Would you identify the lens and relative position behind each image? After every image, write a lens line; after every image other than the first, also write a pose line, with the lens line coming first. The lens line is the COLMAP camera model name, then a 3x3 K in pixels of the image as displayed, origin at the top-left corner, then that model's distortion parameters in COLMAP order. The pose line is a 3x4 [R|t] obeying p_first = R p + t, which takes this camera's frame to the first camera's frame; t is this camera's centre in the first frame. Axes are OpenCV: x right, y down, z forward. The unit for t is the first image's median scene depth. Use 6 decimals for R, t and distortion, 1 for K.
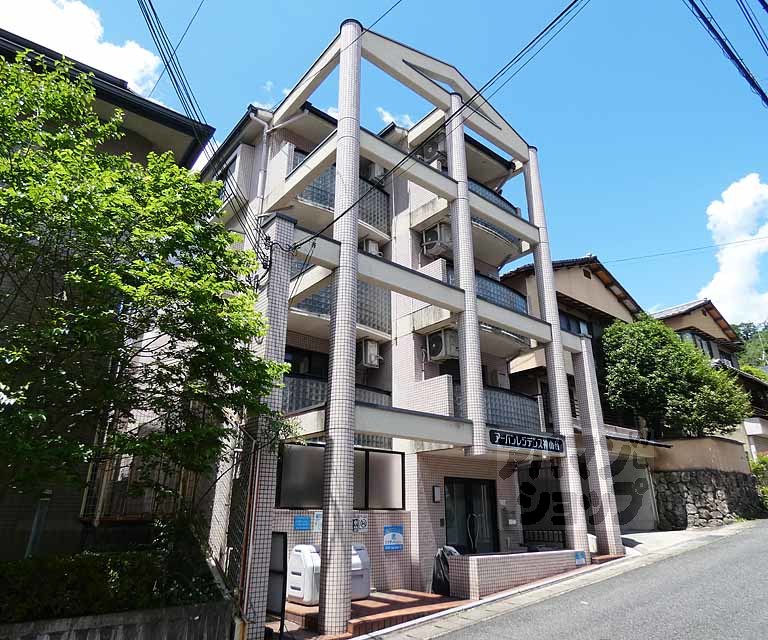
lens RADIAL K [[504.1, 0, 384.8], [0, 504.1, 318.6], [0, 0, 1]] dist [-0.002421, -0.002386]
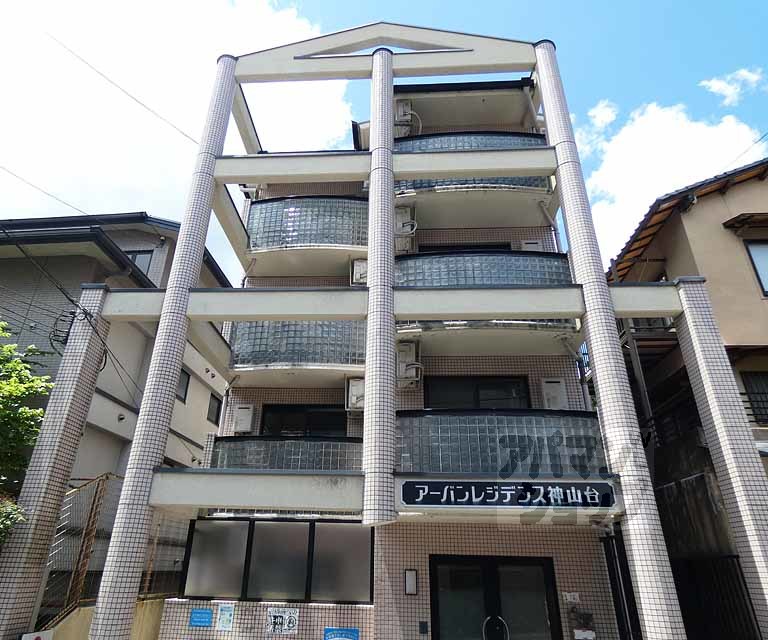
lens RADIAL K [[504.1, 0, 381.9], [0, 504.1, 319.5], [0, 0, 1]] dist [-0.002421, -0.002386]
pose [[0.734146, -0.288463, -0.614670, 0.592264], [0.224972, 0.957474, -0.180639, 0.121966], [0.640638, -0.005668, 0.767822, 0.451819]]
